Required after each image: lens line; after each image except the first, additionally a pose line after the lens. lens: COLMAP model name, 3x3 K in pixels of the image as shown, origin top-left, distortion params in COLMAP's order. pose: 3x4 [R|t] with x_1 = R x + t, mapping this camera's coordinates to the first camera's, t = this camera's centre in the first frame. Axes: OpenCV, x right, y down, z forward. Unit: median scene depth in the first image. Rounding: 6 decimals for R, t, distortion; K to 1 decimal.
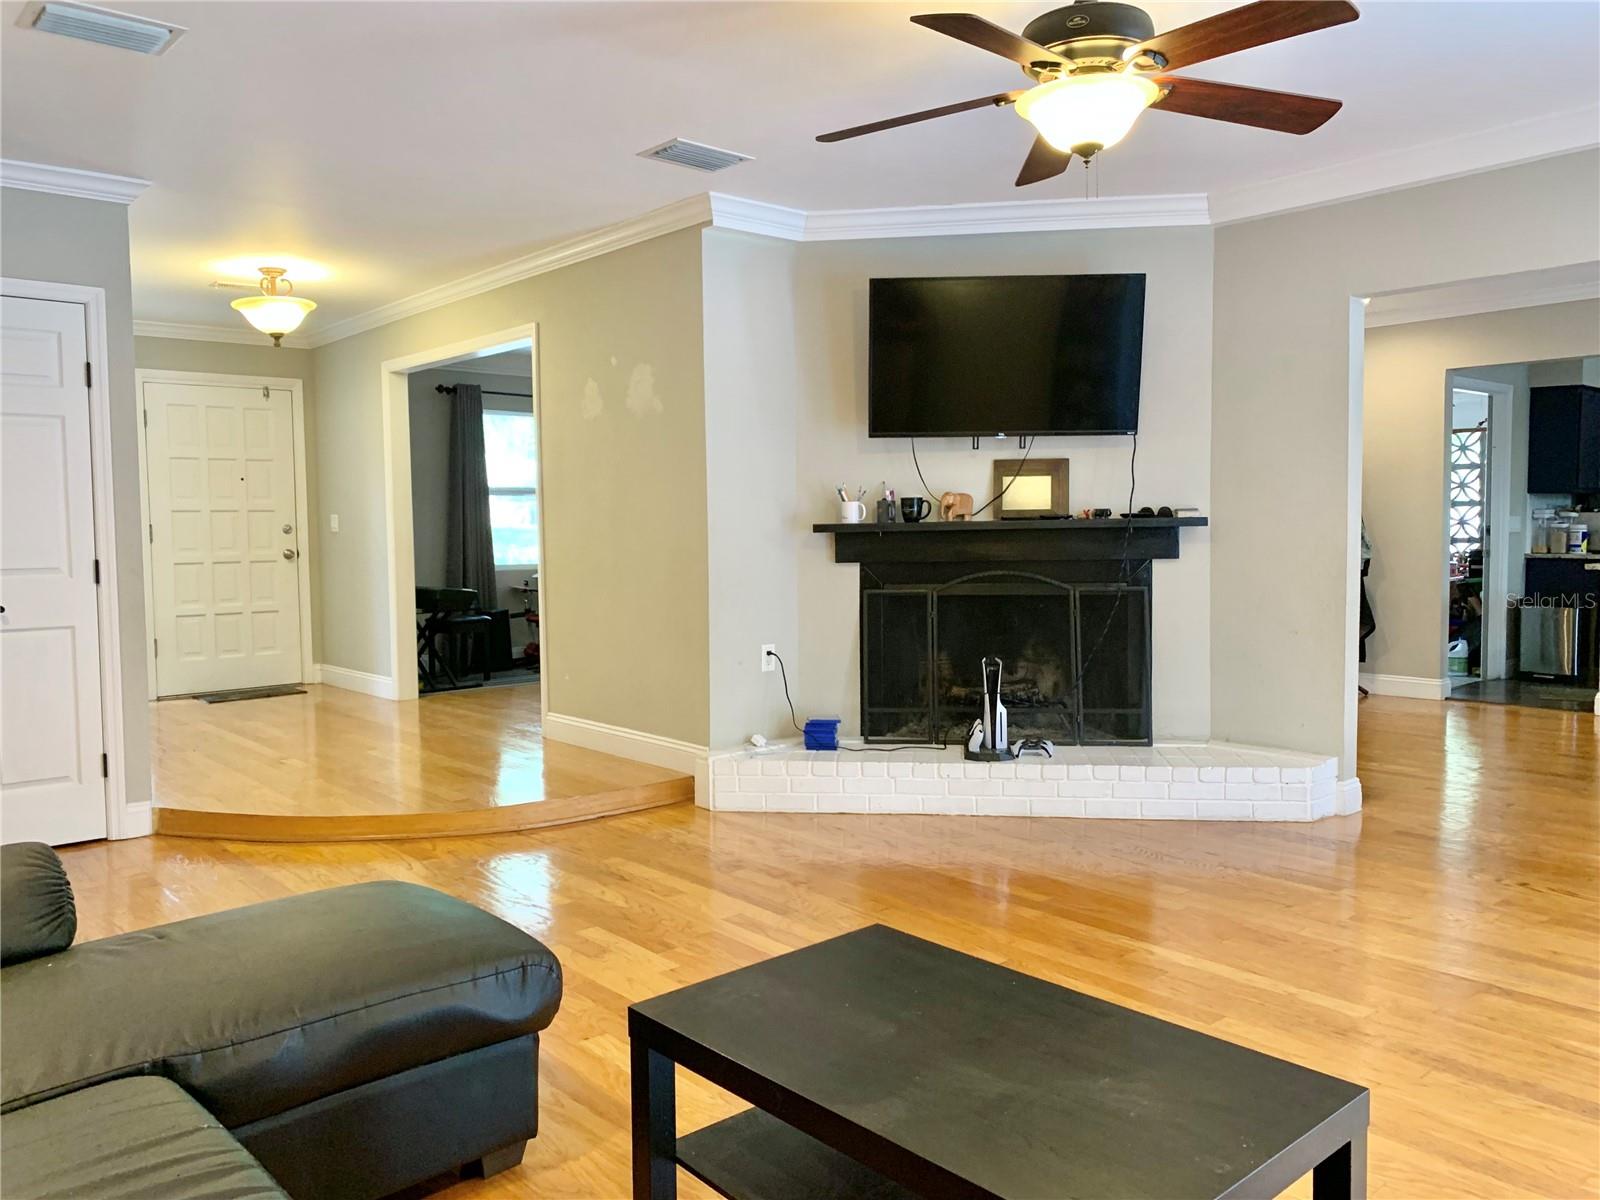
lens RADIAL K [[1201.2, 0, 797.2], [0, 1201.2, 596.3], [0, 0, 1]] dist [0.029523, 0.008351]
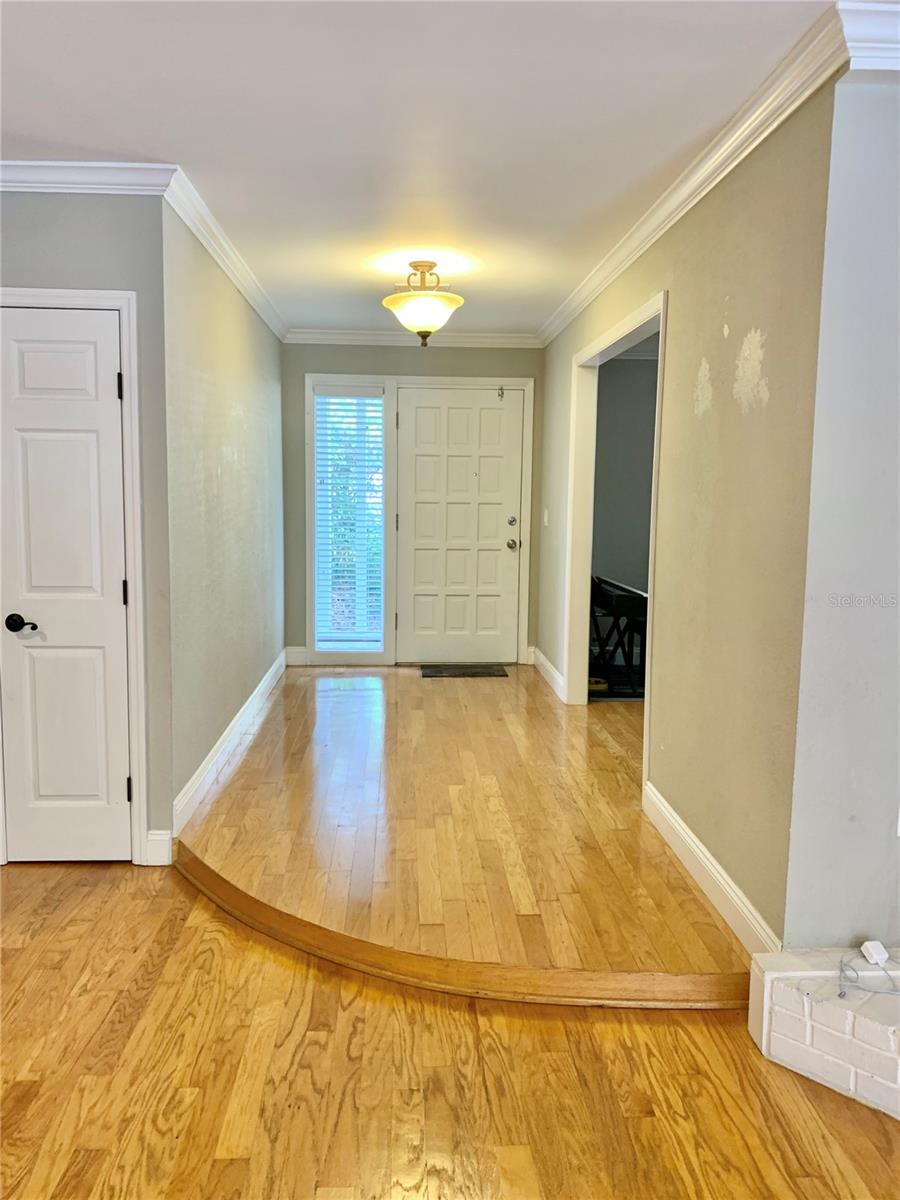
lens RADIAL K [[945.0, 0, 436.1], [0, 945.0, 592.9], [0, 0, 1]] dist [0.005748, -0.005610]
pose [[0.791387, 0.090192, -0.604625, 0.062971], [-0.060361, 0.995752, 0.069531, -0.075668], [0.608328, -0.018530, 0.793470, 0.483904]]
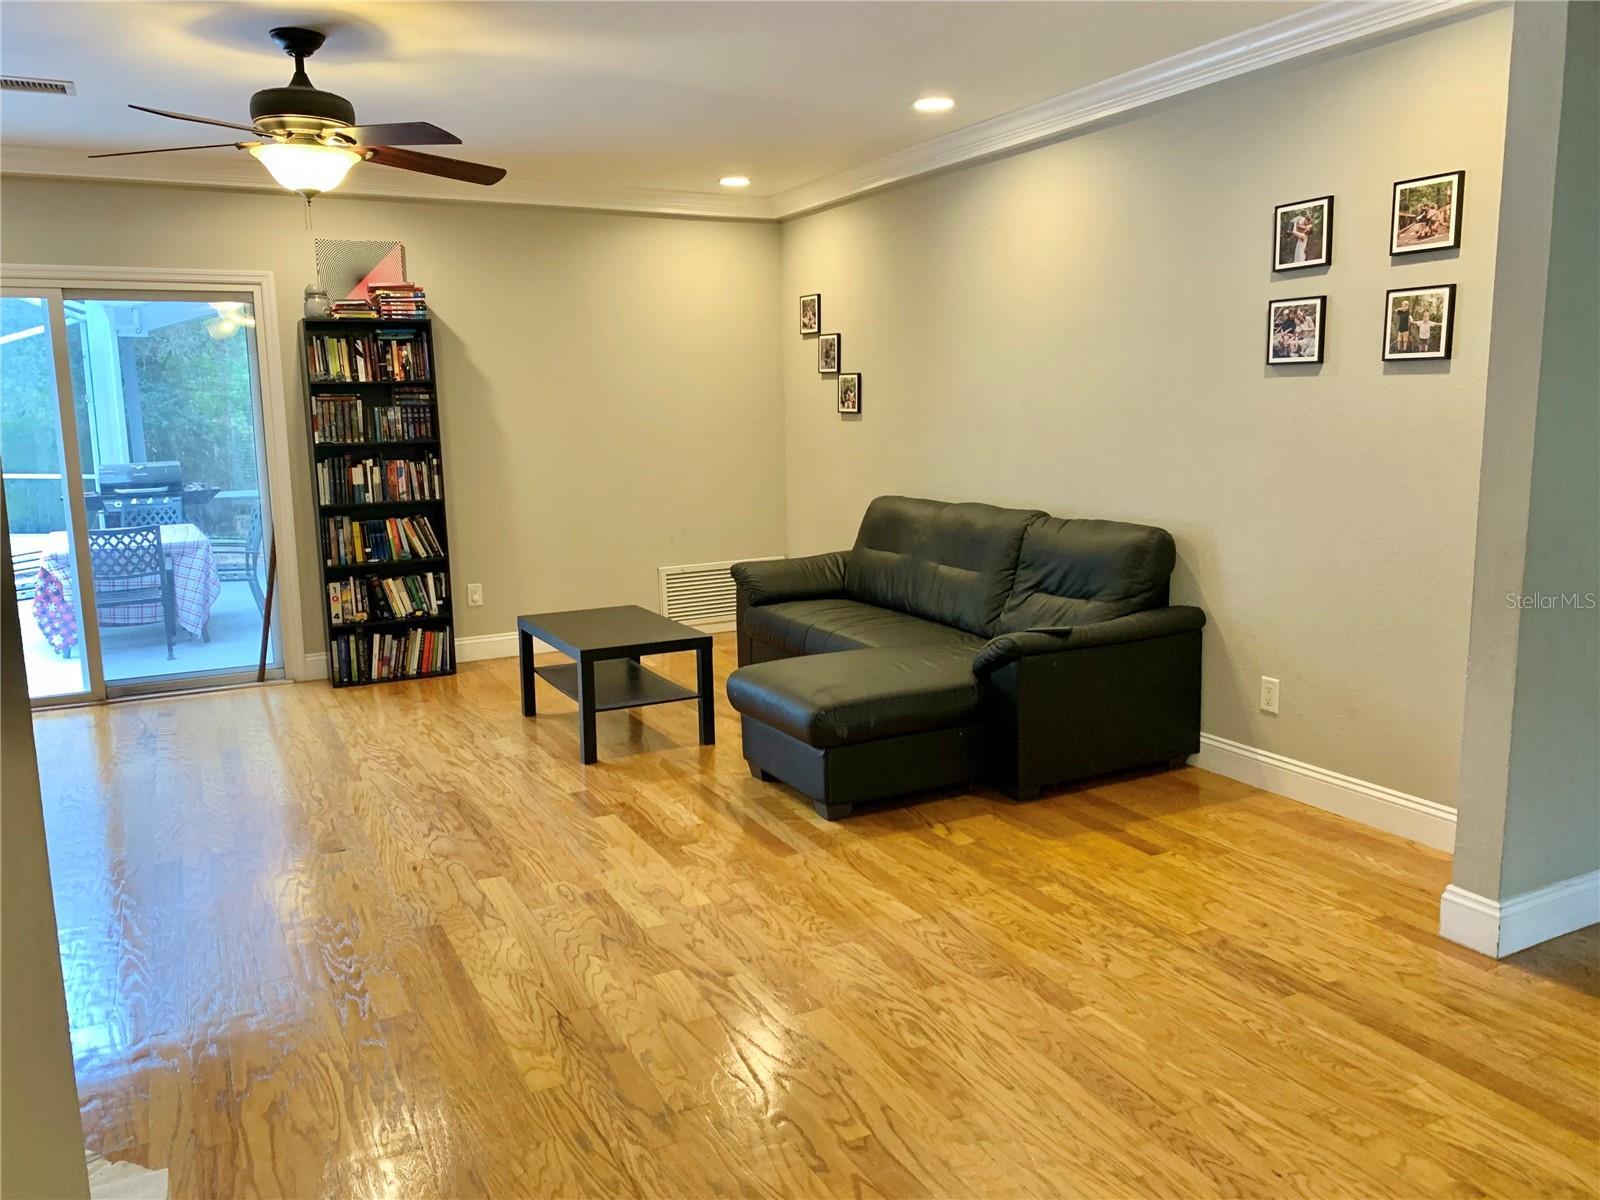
lens RADIAL K [[1241.4, 0, 801.4], [0, 1241.4, 559.5], [0, 0, 1]] dist [0.163938, -0.300533]
pose [[-0.975105, -0.002722, 0.221727, -0.325834], [0.040614, 0.980817, 0.190651, -0.108203], [-0.217992, 0.194910, -0.956289, 1.206983]]
